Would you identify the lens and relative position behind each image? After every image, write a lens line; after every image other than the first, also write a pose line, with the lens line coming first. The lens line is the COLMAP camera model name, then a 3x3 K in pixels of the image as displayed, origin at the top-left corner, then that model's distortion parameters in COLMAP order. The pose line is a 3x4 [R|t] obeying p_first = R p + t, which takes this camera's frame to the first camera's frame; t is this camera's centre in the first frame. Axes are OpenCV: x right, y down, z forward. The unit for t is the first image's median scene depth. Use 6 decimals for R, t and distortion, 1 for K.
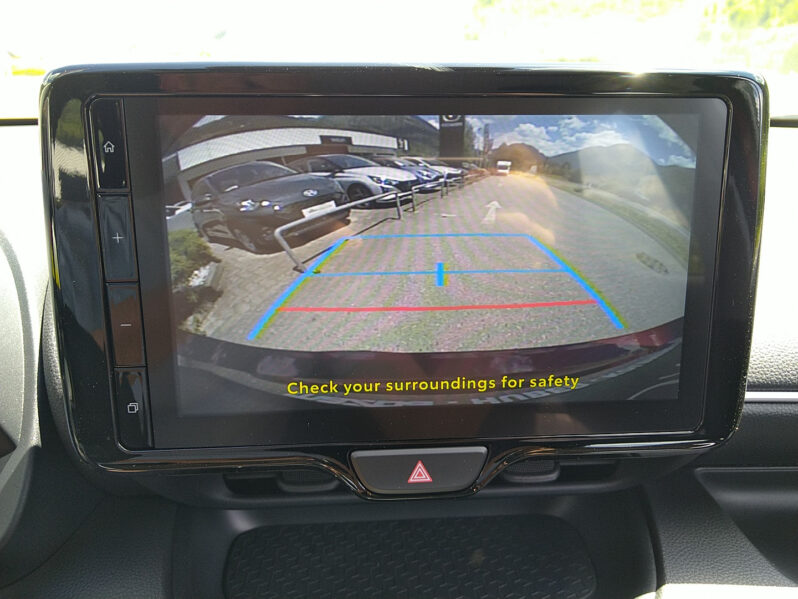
lens RADIAL K [[653.2, 0, 386.9], [0, 653.2, 299.3], [0, 0, 1]] dist [-0.005901, -0.007292]
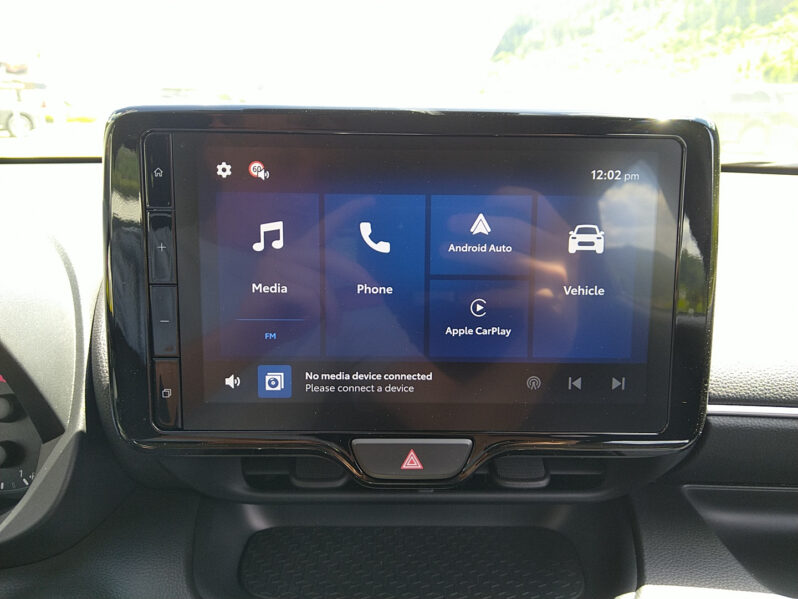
lens RADIAL K [[653.2, 0, 386.9], [0, 653.2, 299.3], [0, 0, 1]] dist [-0.005901, -0.007292]
pose [[0.998646, 0.020973, -0.047598, 0.048845], [-0.024372, 0.997108, -0.071982, 0.061241], [0.045950, 0.073044, 0.996270, -0.136530]]
